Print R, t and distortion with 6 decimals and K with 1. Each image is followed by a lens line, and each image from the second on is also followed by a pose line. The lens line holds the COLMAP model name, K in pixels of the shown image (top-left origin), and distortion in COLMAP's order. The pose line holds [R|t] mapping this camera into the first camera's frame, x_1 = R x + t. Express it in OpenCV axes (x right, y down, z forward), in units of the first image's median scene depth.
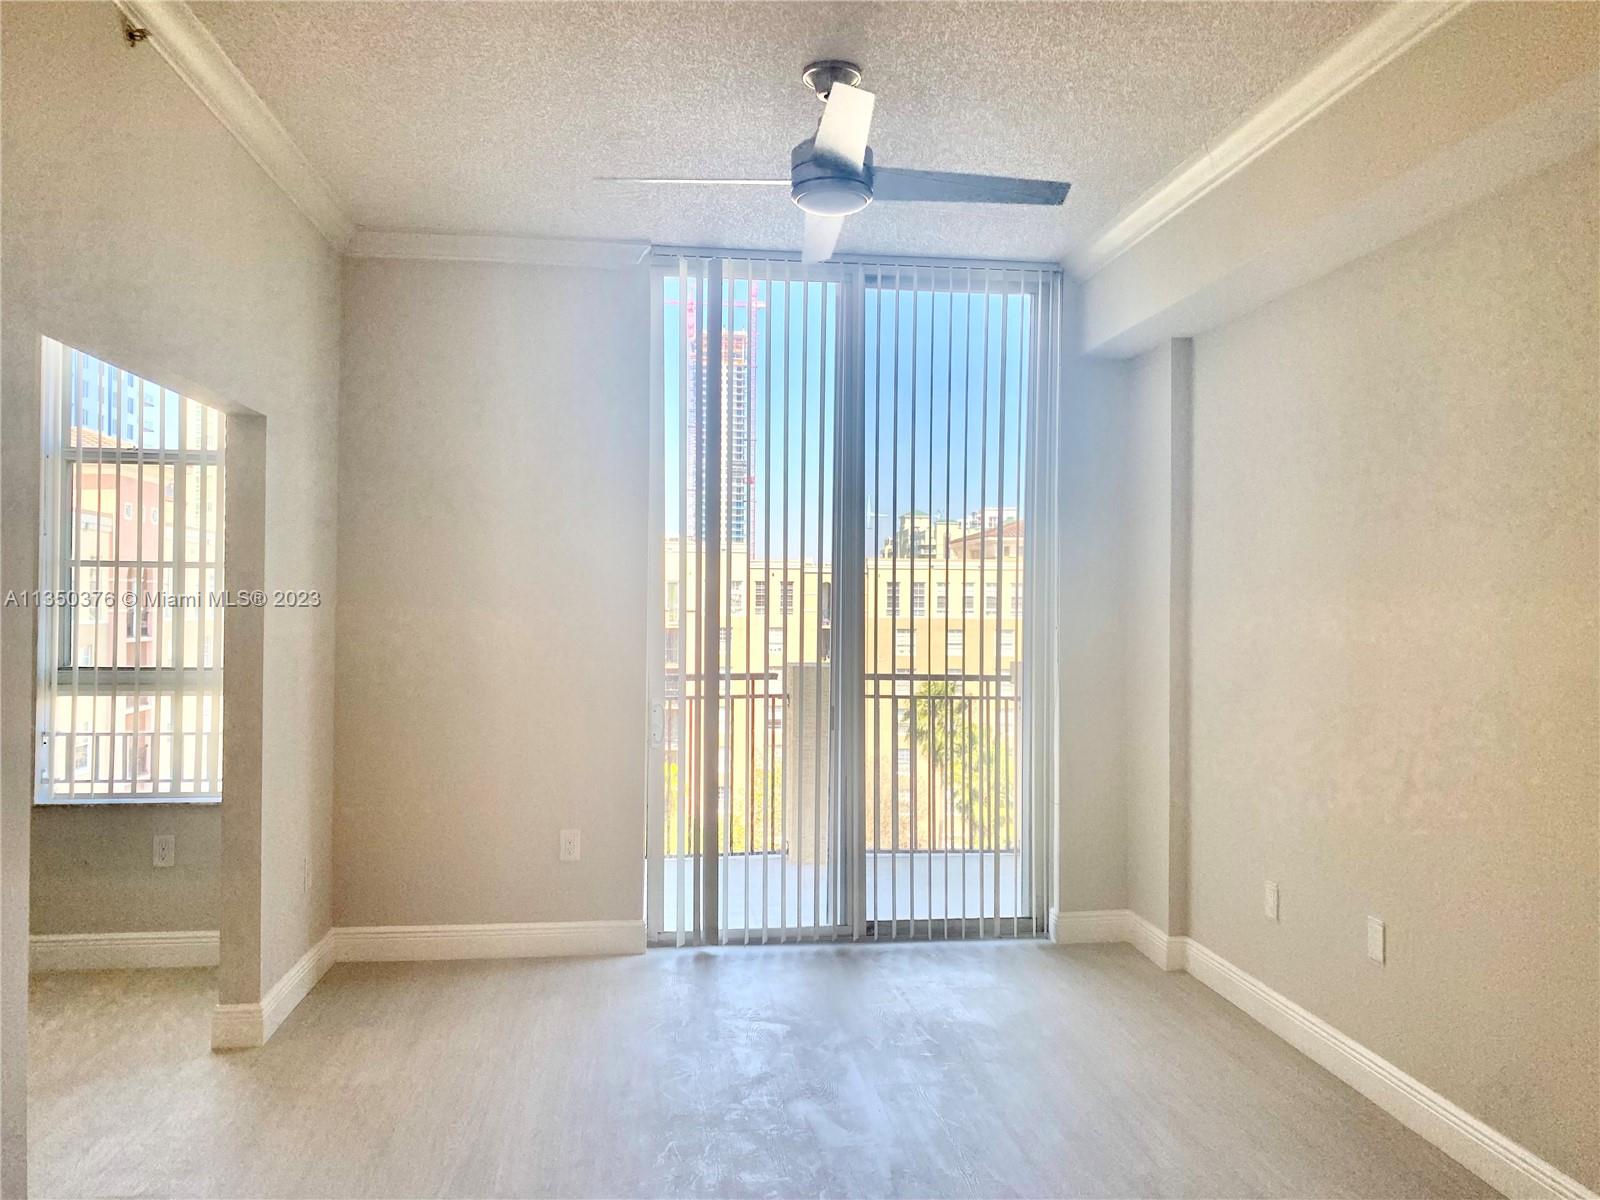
lens RADIAL K [[1212.9, 0, 800.0], [0, 1212.9, 600.0], [0, 0, 1]] dist [-0.004874, -0.002902]
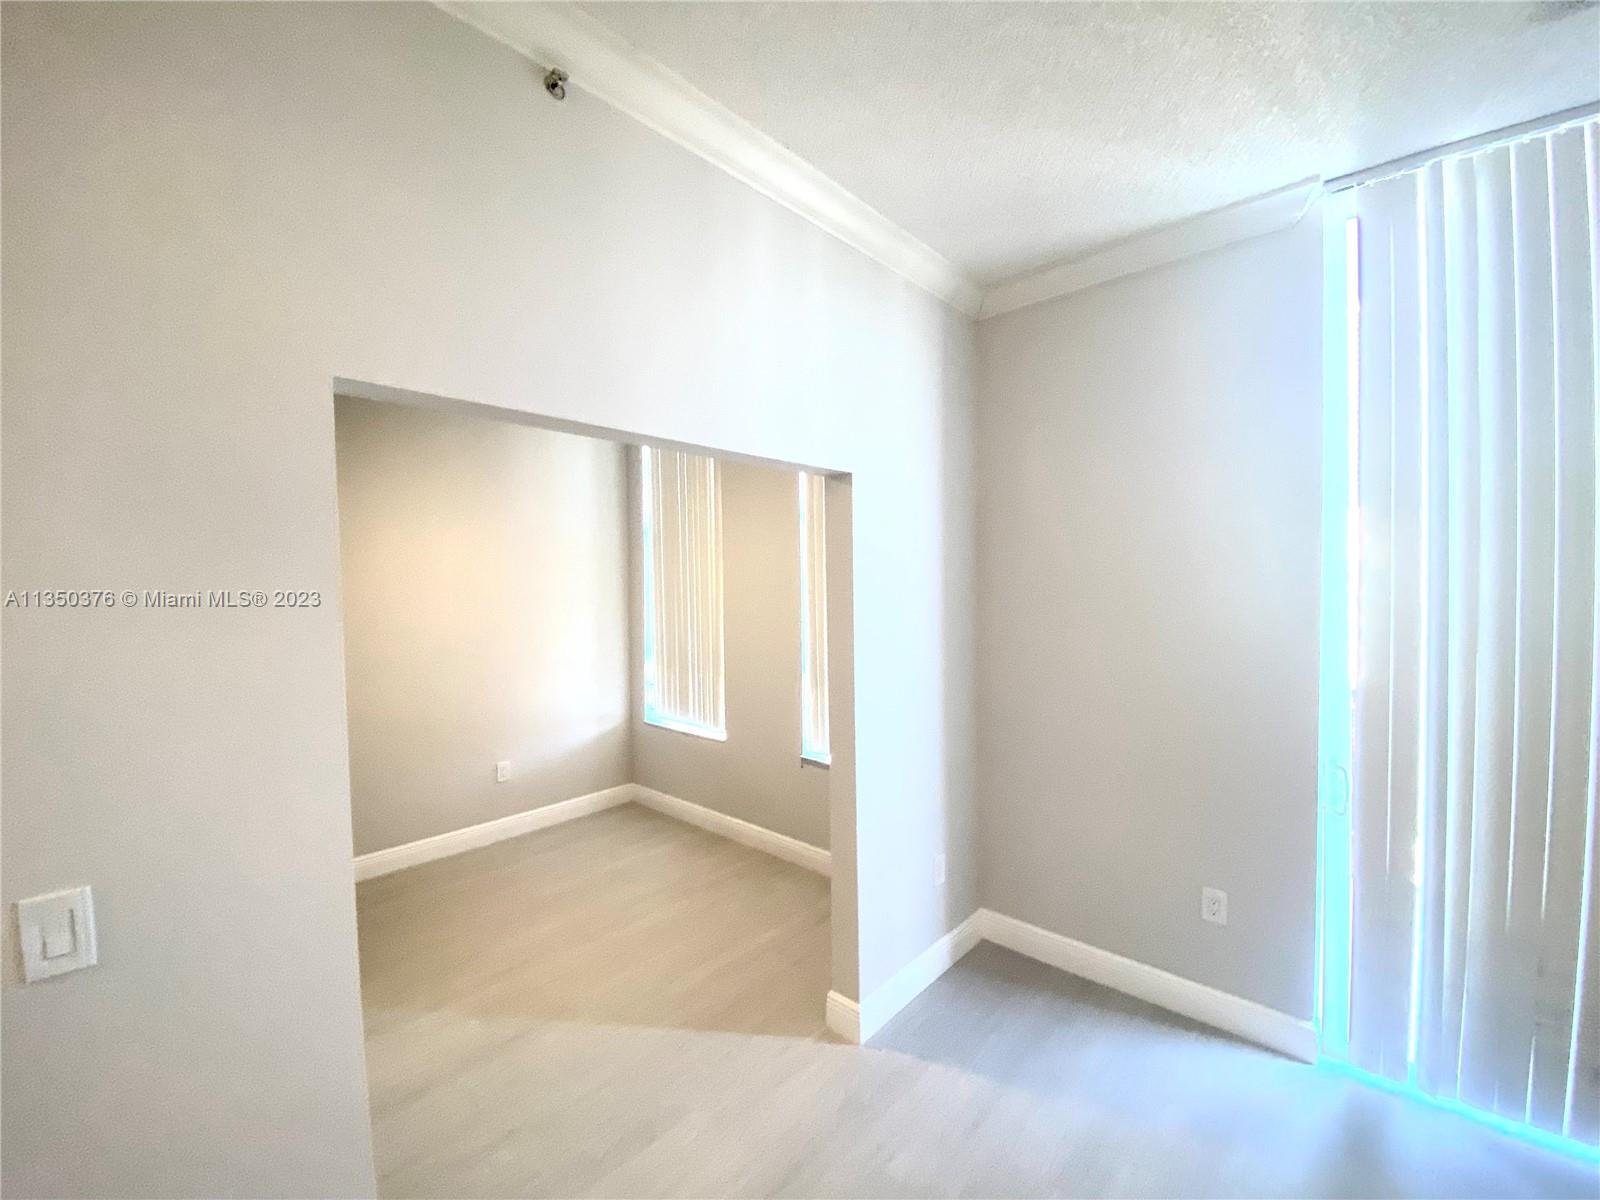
lens RADIAL K [[649.8, 0, 800.0], [0, 649.8, 600.0], [0, 0, 1]] dist [-0.000302, 0.000012]
pose [[0.647521, 0.002446, -0.762044, -0.023545], [0.017287, 0.999690, 0.017898, -0.041780], [0.761852, -0.024763, 0.647278, 0.491913]]
